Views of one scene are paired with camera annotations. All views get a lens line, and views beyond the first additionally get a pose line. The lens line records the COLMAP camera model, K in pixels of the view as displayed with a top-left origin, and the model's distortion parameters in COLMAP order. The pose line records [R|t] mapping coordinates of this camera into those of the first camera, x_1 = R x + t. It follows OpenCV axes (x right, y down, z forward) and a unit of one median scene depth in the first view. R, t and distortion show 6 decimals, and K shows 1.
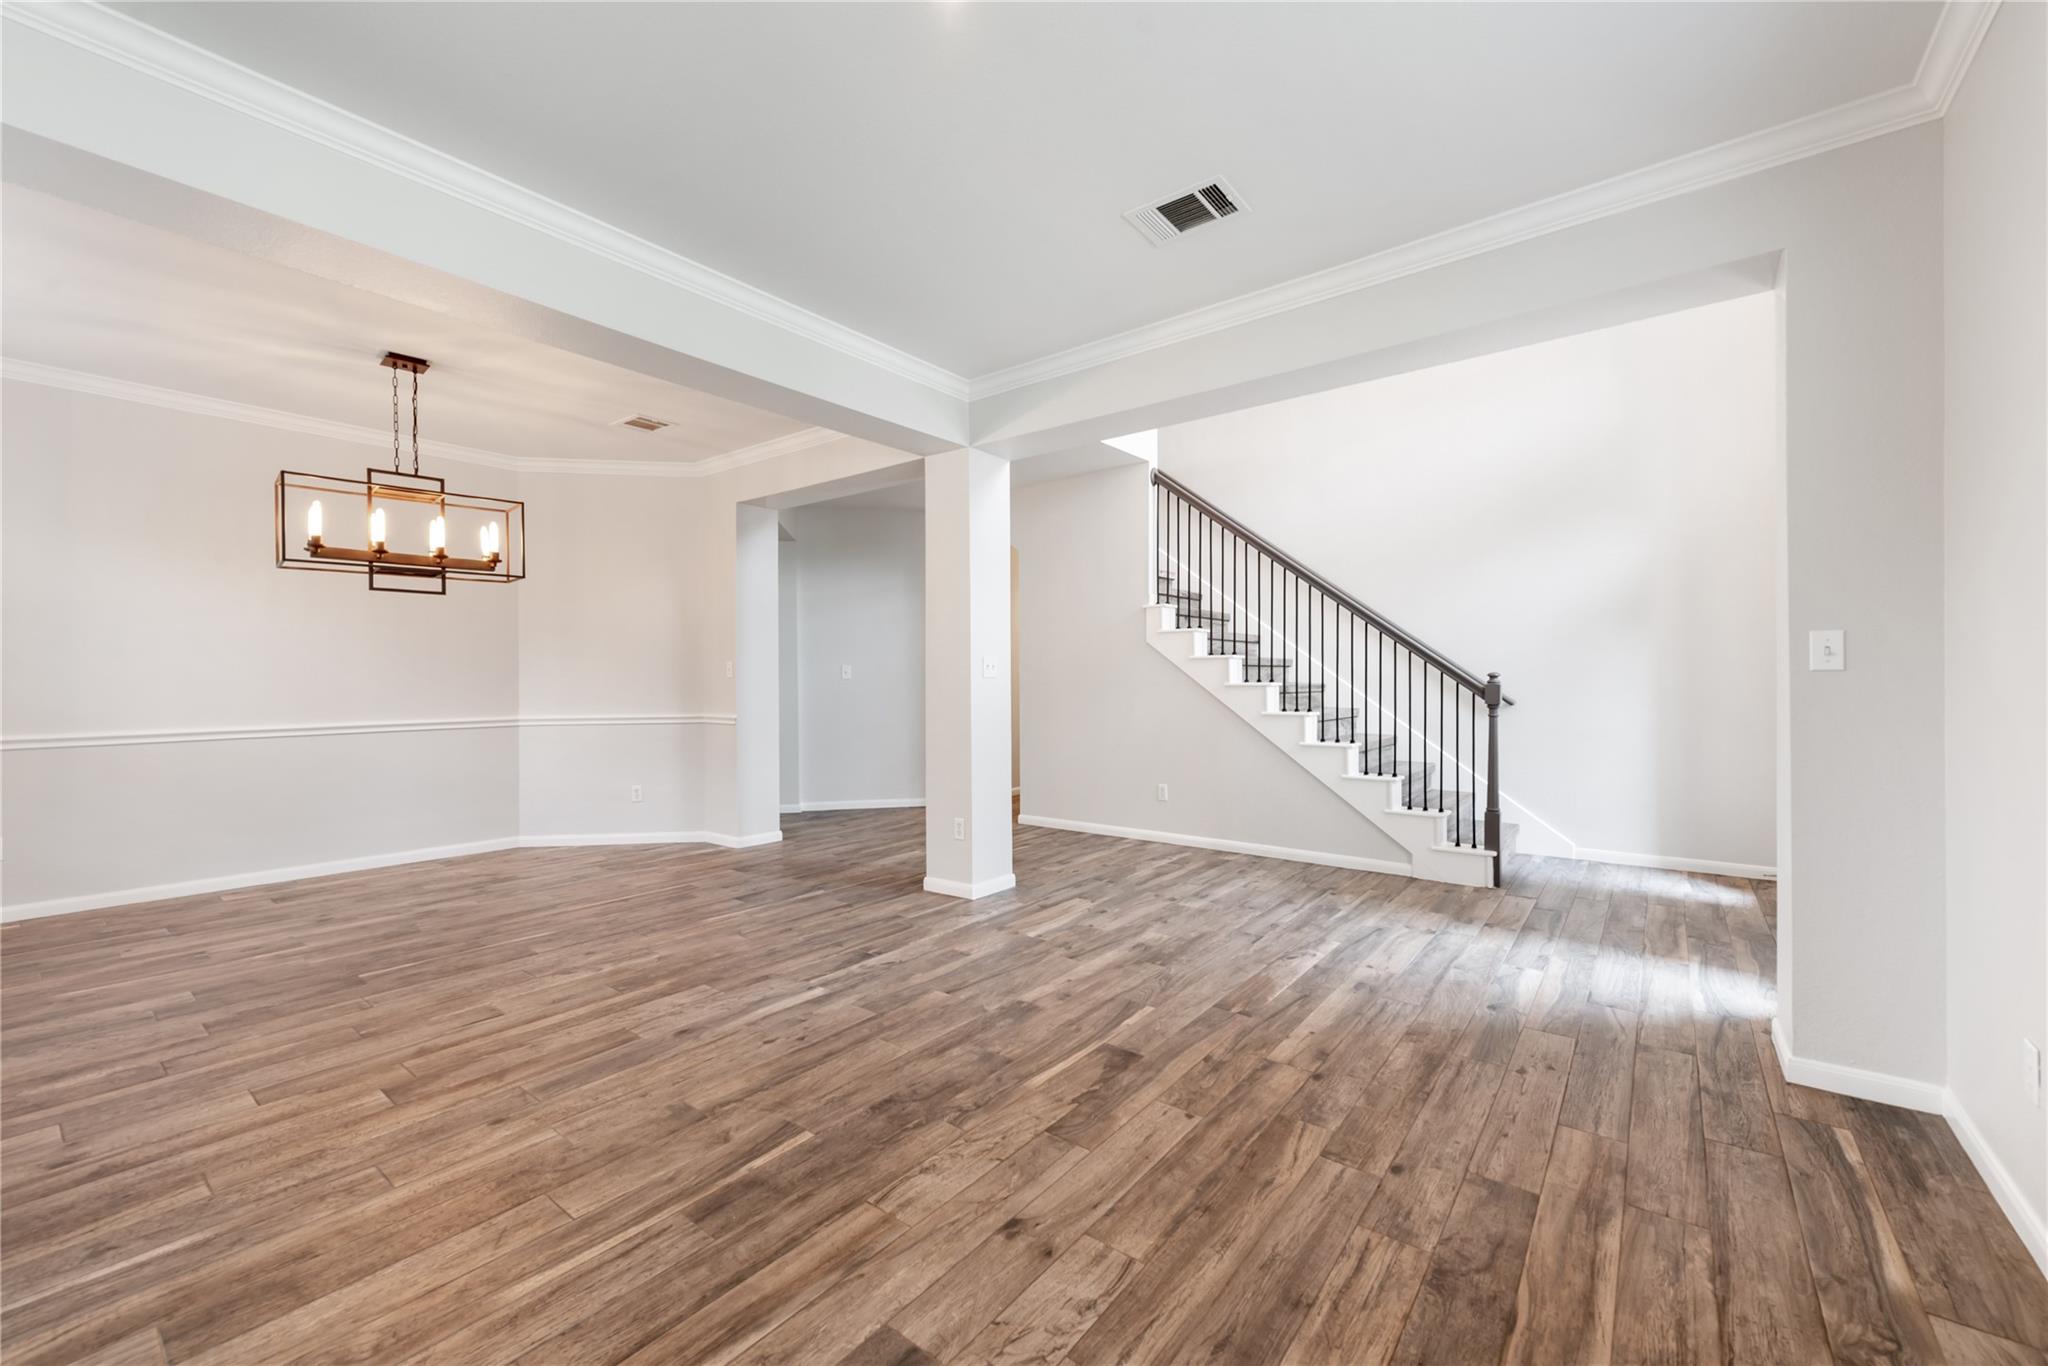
lens RADIAL K [[803.8, 0, 1031.4], [0, 803.8, 685.0], [0, 0, 1]] dist [0.016594, -0.005585]
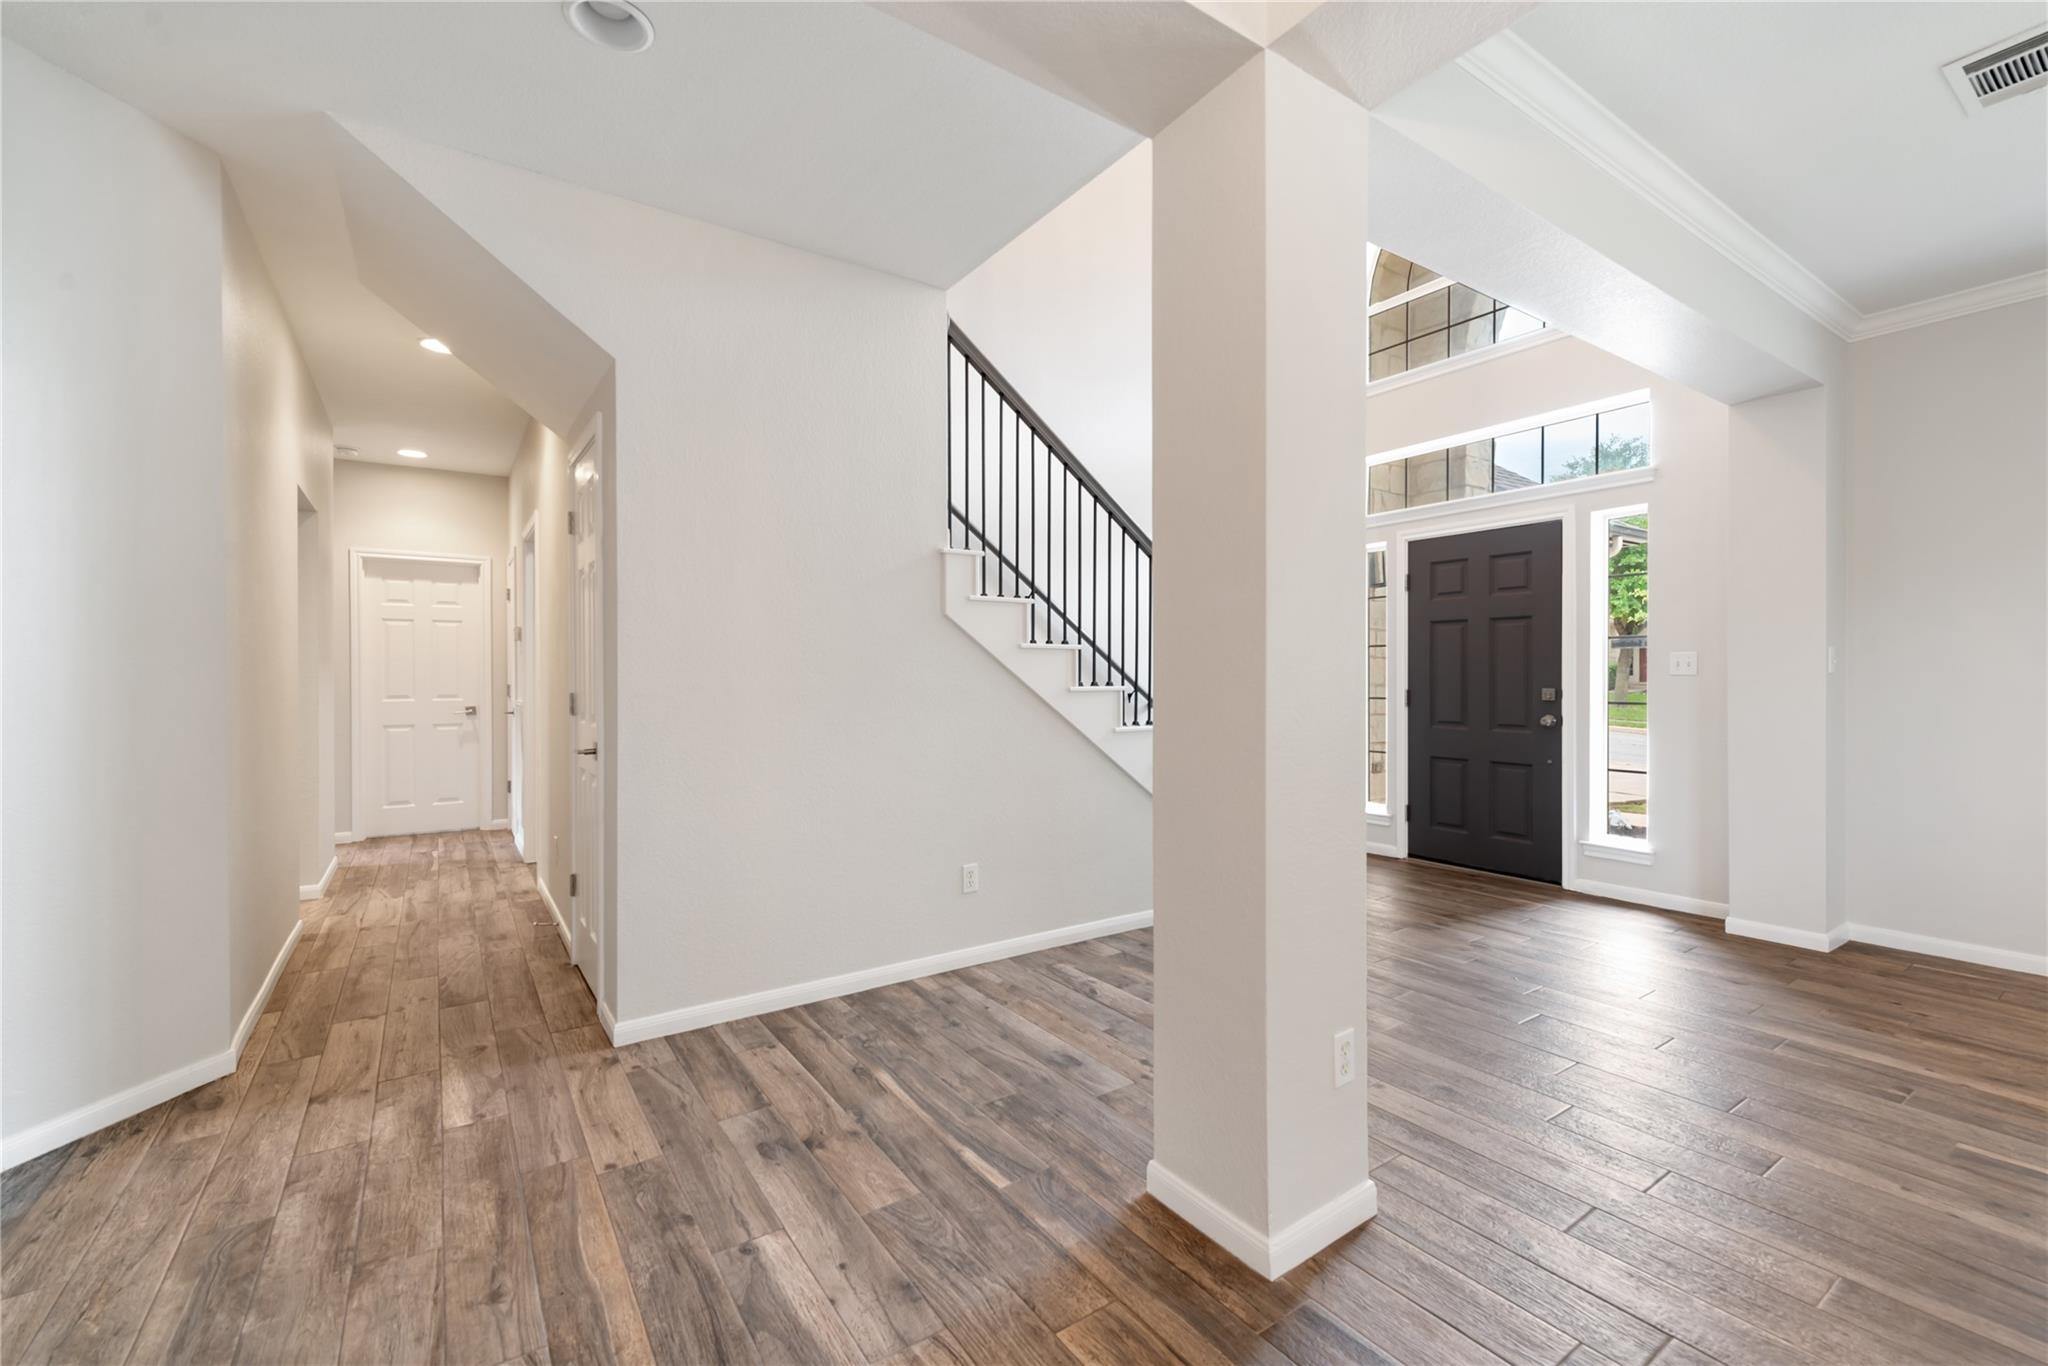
lens RADIAL K [[865.2, 0, 1028.7], [0, 865.2, 679.5], [0, 0, 1]] dist [0.003642, 0.000013]
pose [[0.307943, 0.002889, 0.951400, -0.603071], [0.009369, 0.999938, -0.006069, -0.006194], [-0.951359, 0.010782, 0.307897, 1.124336]]
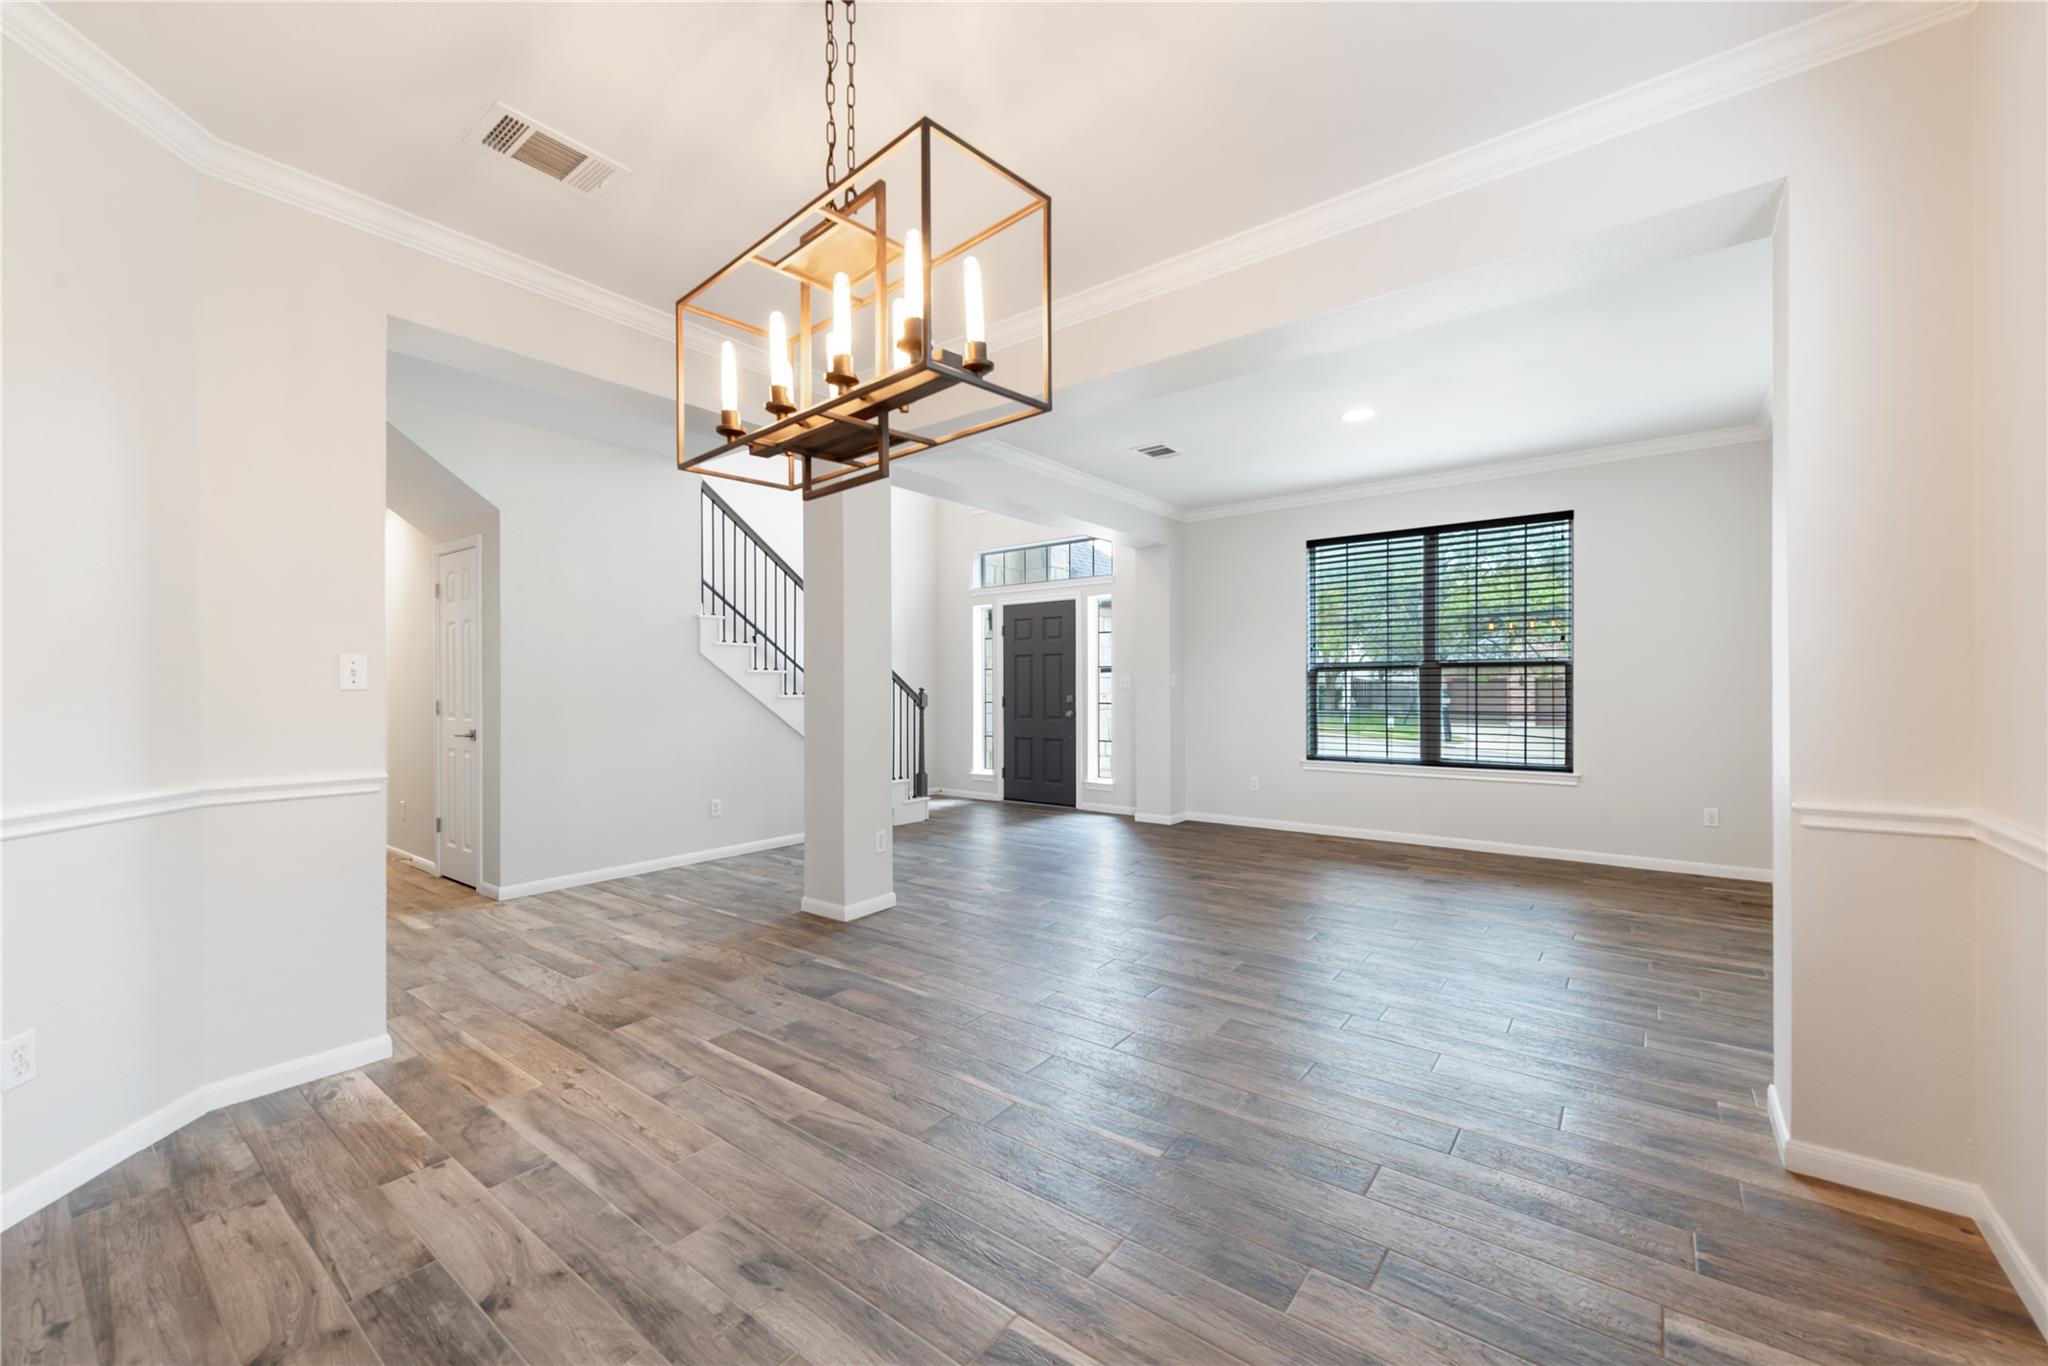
lens RADIAL K [[803.8, 0, 1031.4], [0, 803.8, 685.0], [0, 0, 1]] dist [0.016594, -0.005585]
pose [[-0.005878, 0.010112, 0.999932, -1.201307], [0.013993, 0.999852, -0.010029, -0.001161], [-0.999885, 0.013933, -0.006019, 0.906489]]
